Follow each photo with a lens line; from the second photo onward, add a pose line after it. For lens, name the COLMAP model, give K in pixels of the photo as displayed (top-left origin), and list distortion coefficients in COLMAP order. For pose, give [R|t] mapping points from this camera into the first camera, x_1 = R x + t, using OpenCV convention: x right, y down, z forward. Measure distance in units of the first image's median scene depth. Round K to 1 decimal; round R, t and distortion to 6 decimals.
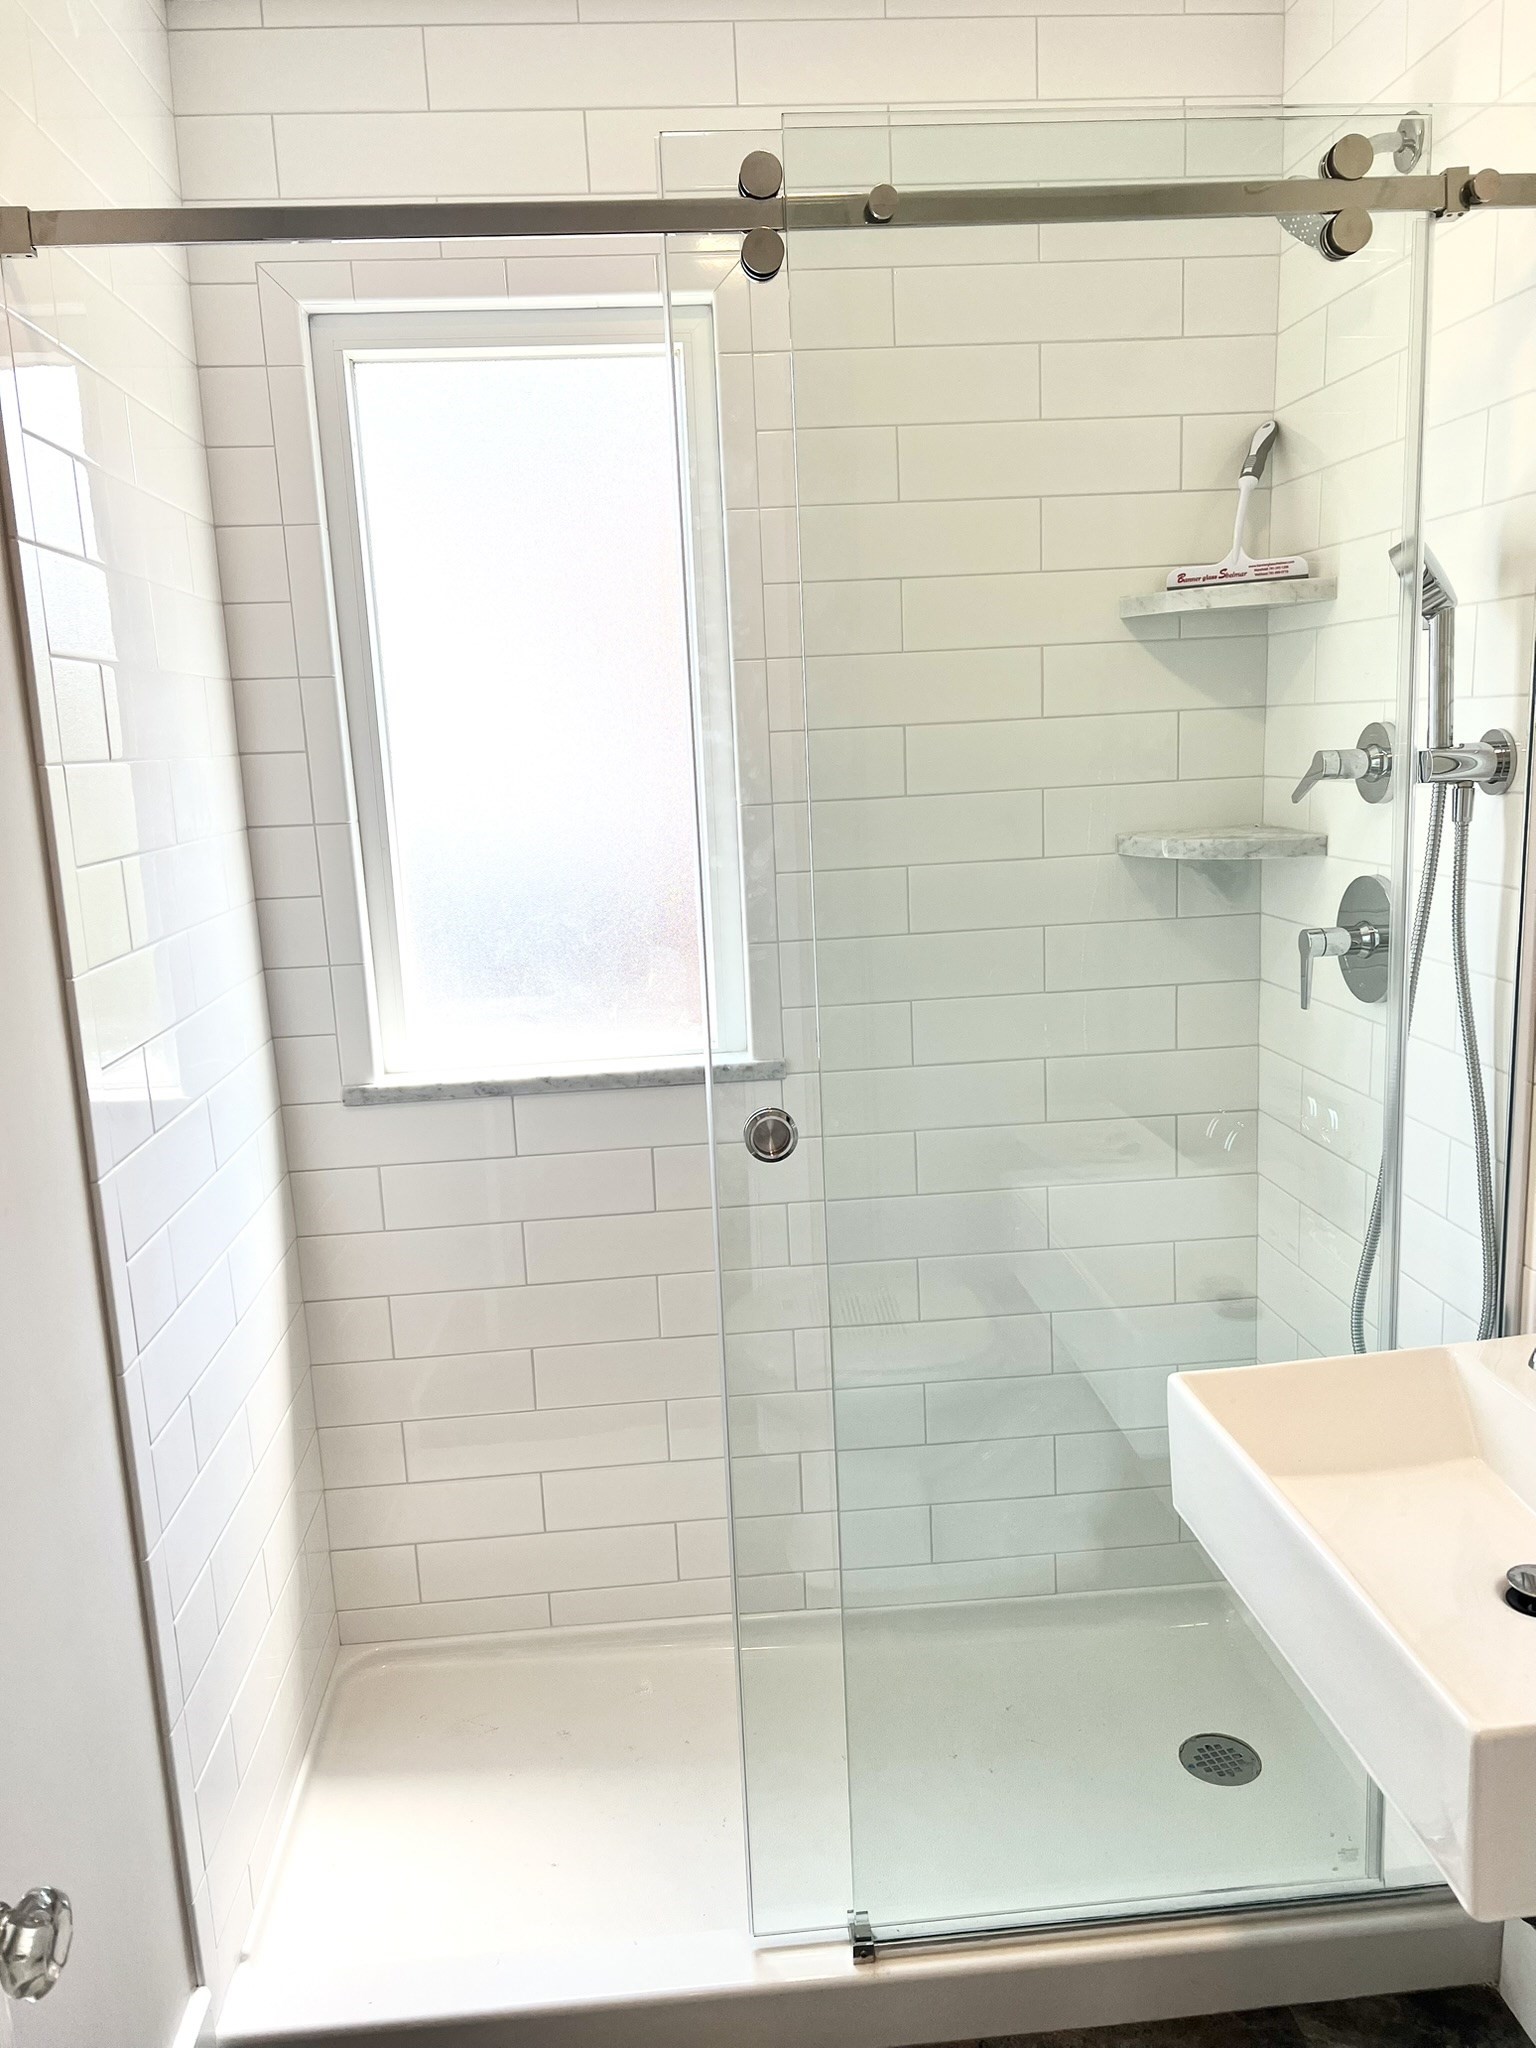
lens RADIAL K [[1534.1, 0, 777.7], [0, 1534.1, 1020.0], [0, 0, 1]] dist [0.068366, -0.075379]
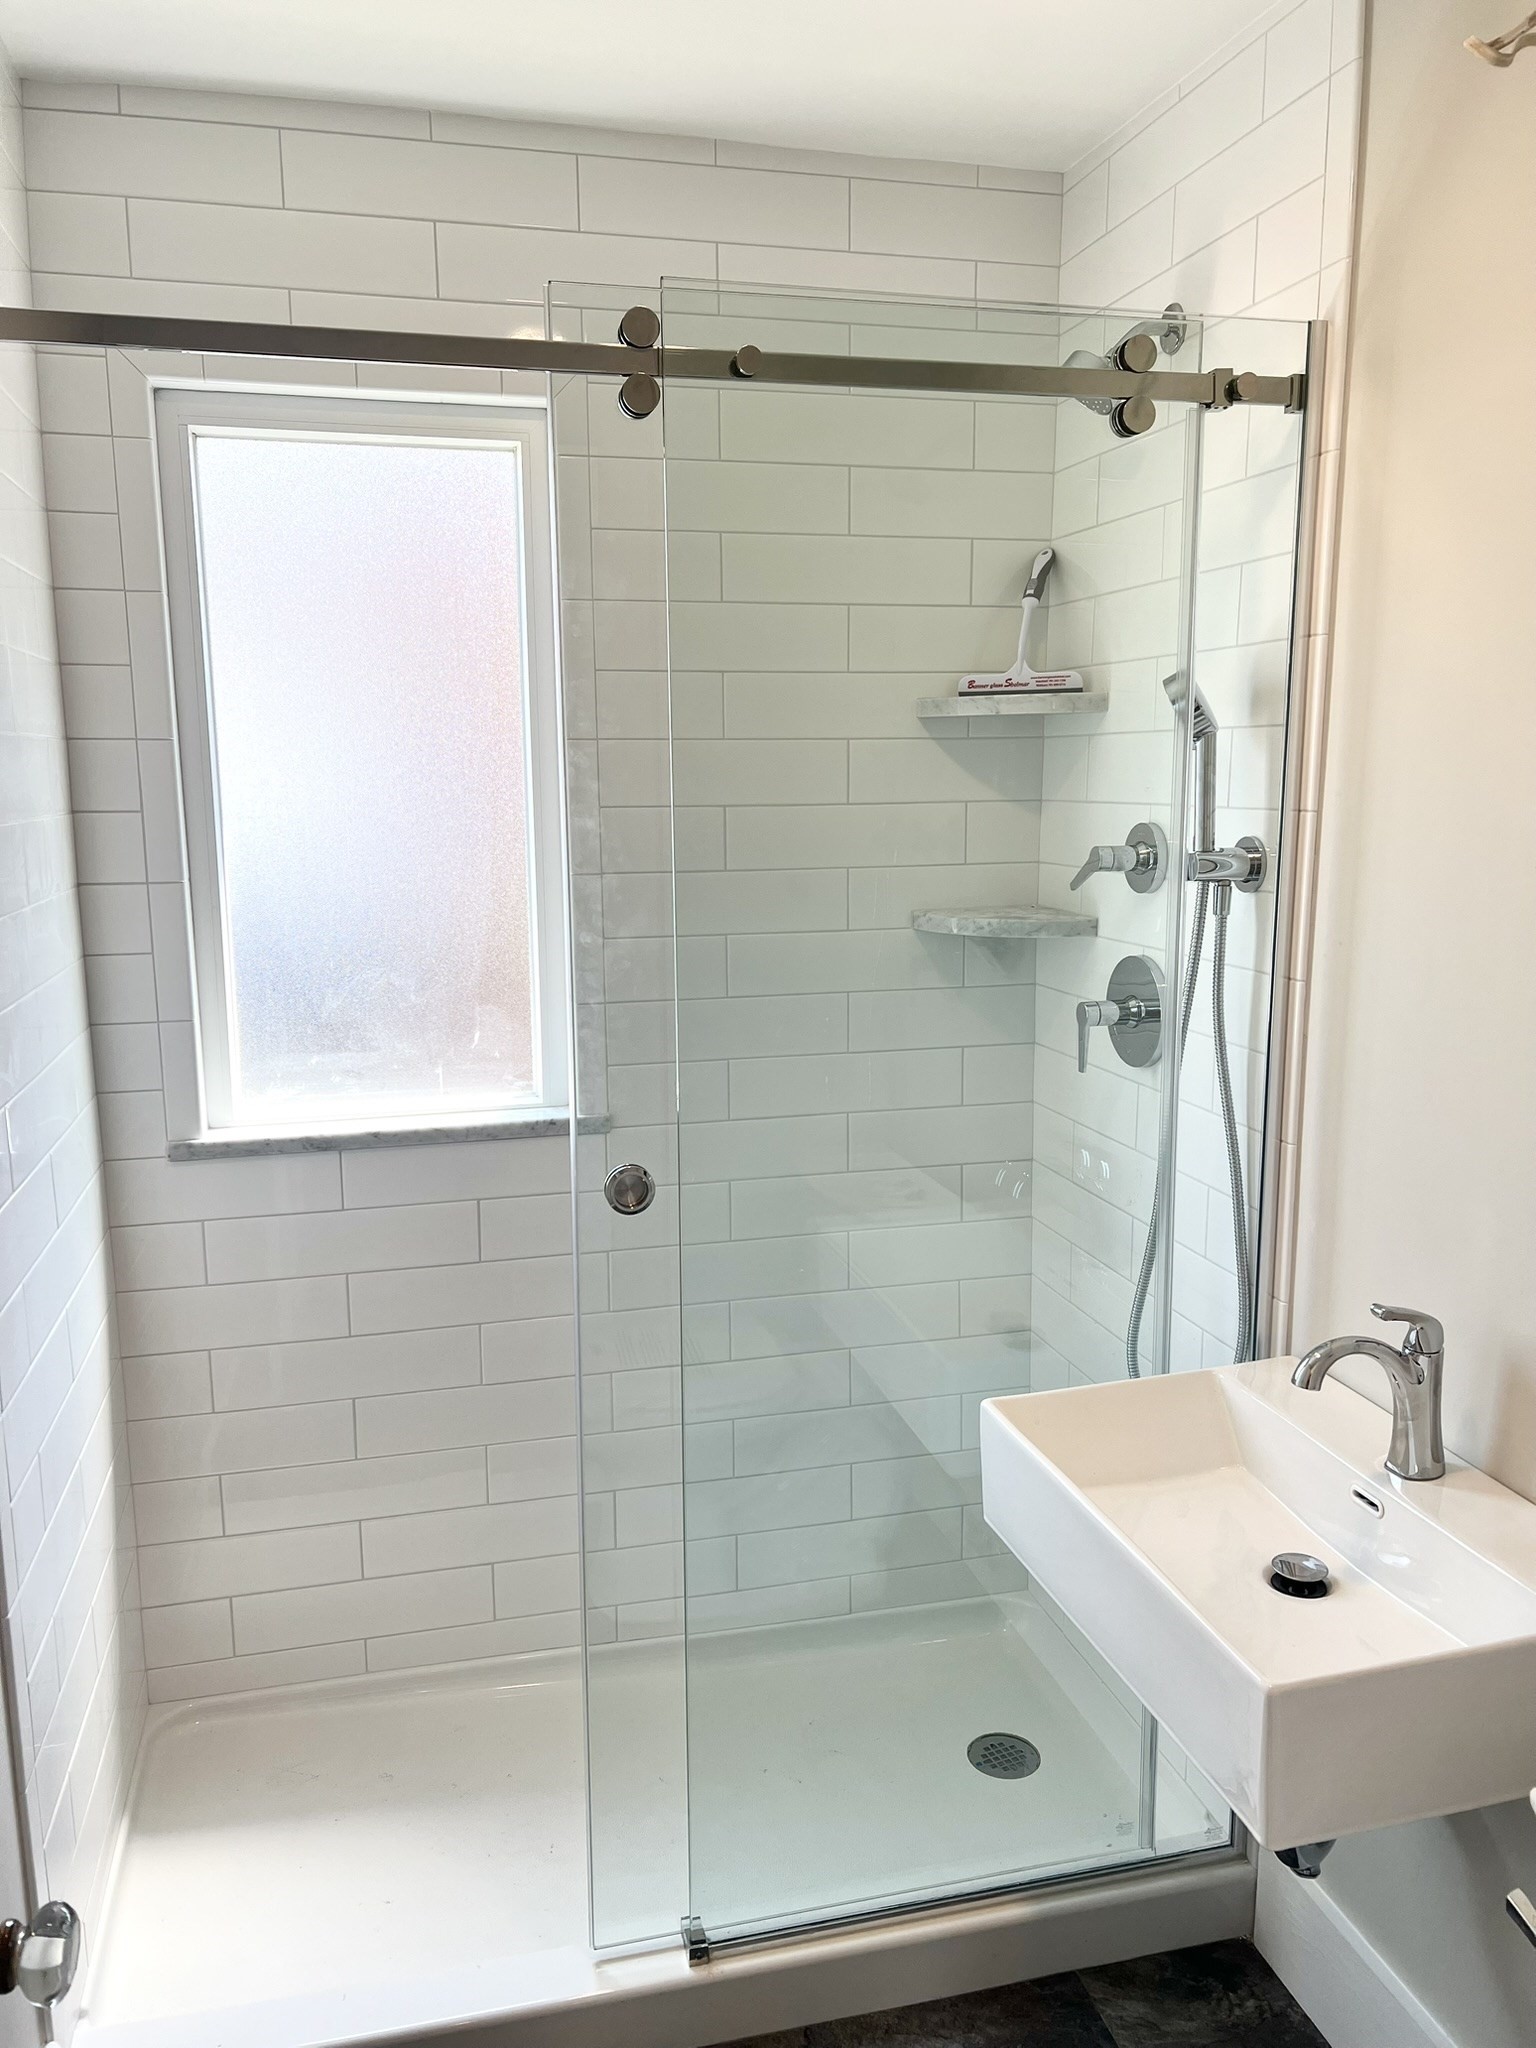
lens RADIAL K [[1534.1, 0, 761.5], [0, 1534.1, 1018.3], [0, 0, 1]] dist [0.068366, -0.075379]
pose [[0.986147, 0.011700, 0.165462, -0.076001], [-0.006805, 0.999523, -0.030121, -0.010913], [-0.165735, 0.028578, 0.985756, -0.070691]]
